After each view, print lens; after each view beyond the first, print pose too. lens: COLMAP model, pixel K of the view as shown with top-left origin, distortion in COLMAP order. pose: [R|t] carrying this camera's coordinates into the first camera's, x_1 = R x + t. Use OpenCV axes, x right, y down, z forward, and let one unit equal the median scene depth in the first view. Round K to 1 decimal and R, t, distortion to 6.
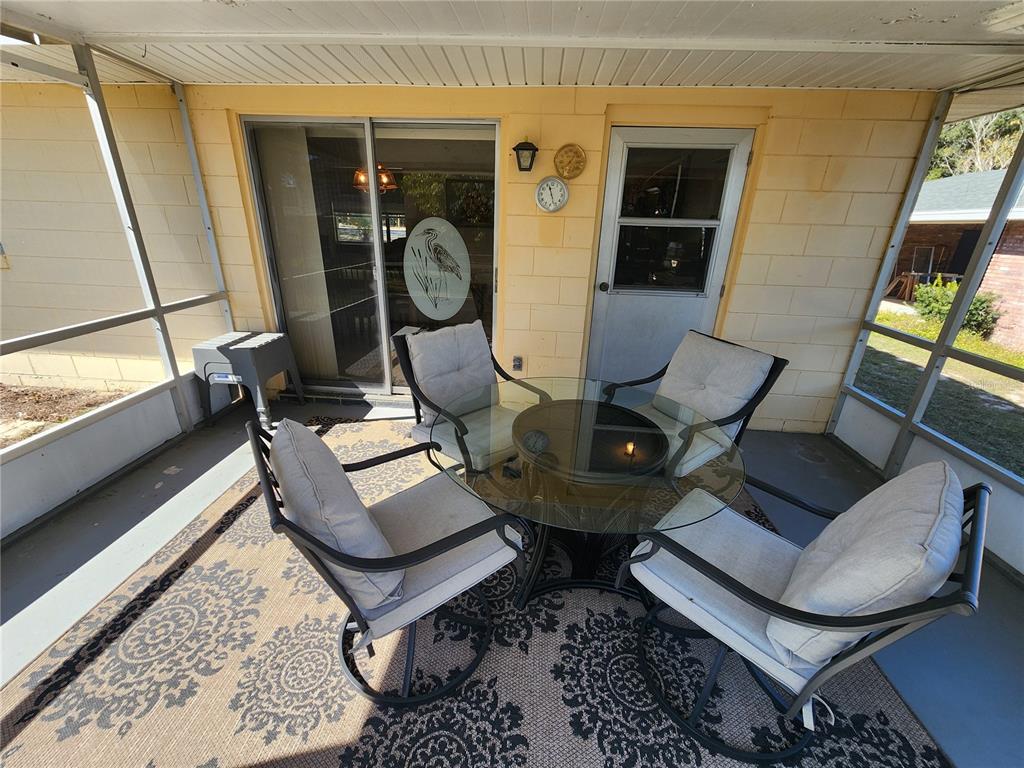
lens RADIAL K [[420.1, 0, 508.6], [0, 420.1, 385.0], [0, 0, 1]] dist [-0.001892, 0.000481]
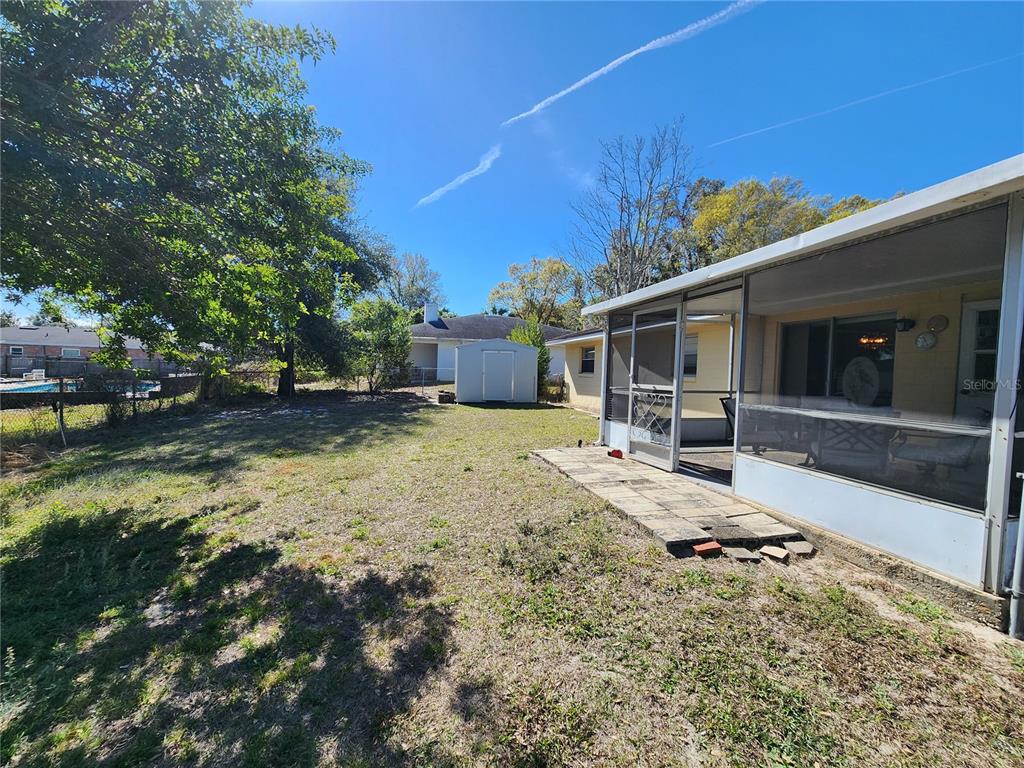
lens RADIAL K [[420.1, 0, 509.9], [0, 420.1, 388.6], [0, 0, 1]] dist [-0.001892, 0.000481]
pose [[0.288526, 0.019656, -0.957270, 1.322267], [-0.359152, 0.929009, -0.089174, 0.541619], [0.887560, 0.369534, 0.275103, -1.011135]]
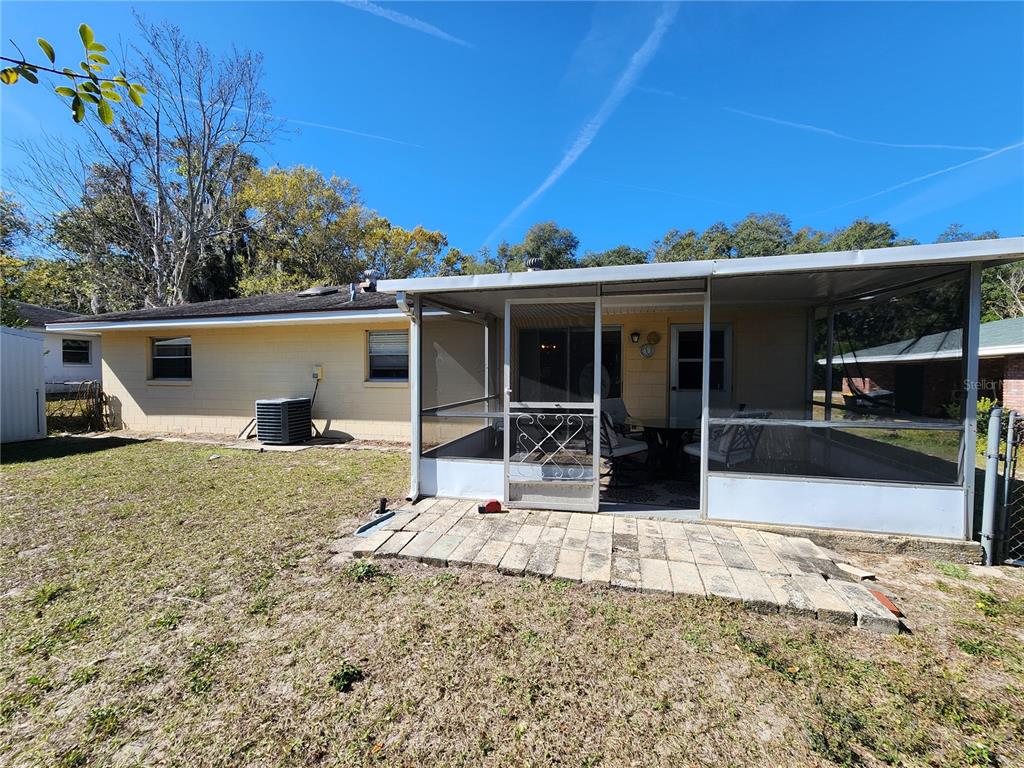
lens RADIAL K [[420.1, 0, 511.1], [0, 420.1, 380.2], [0, 0, 1]] dist [-0.001892, 0.000481]
pose [[0.978289, -0.023050, -0.205960, -0.161104], [-0.048651, 0.940483, -0.336341, 0.536436], [0.201454, 0.339059, 0.918942, -1.276682]]
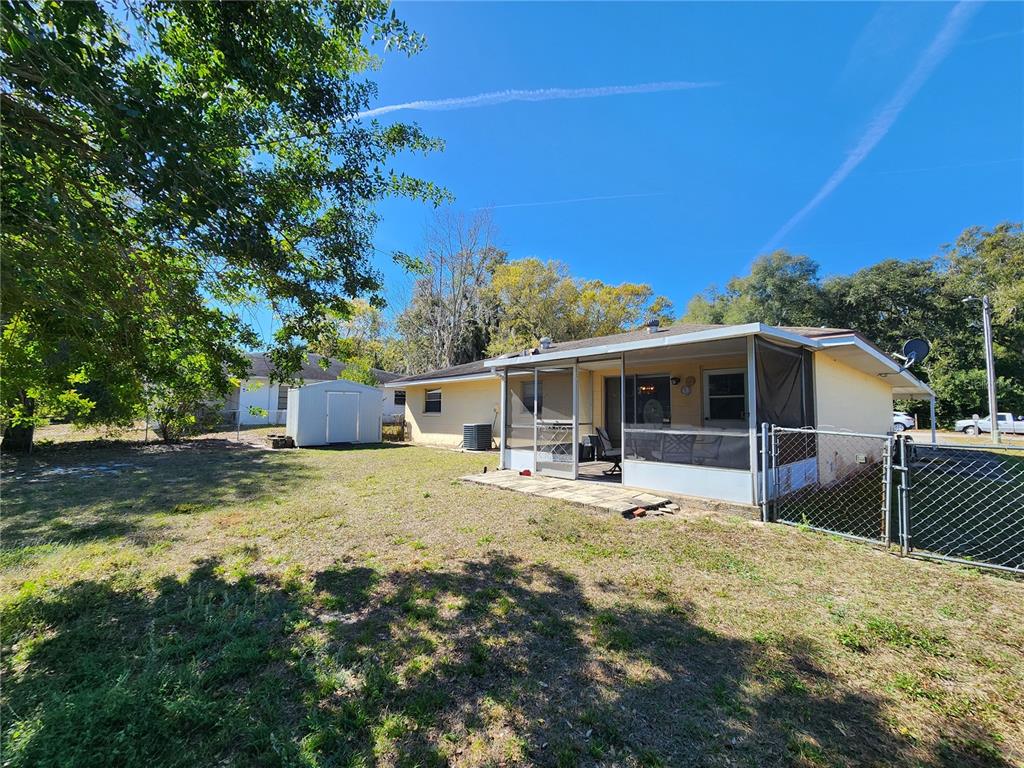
lens RADIAL K [[420.1, 0, 510.2], [0, 420.1, 386.8], [0, 0, 1]] dist [-0.001892, 0.000481]
pose [[0.715031, -0.067691, -0.695808, 1.369140], [-0.237852, 0.912369, -0.333182, 0.896425], [0.657386, 0.403734, 0.636272, -1.907867]]
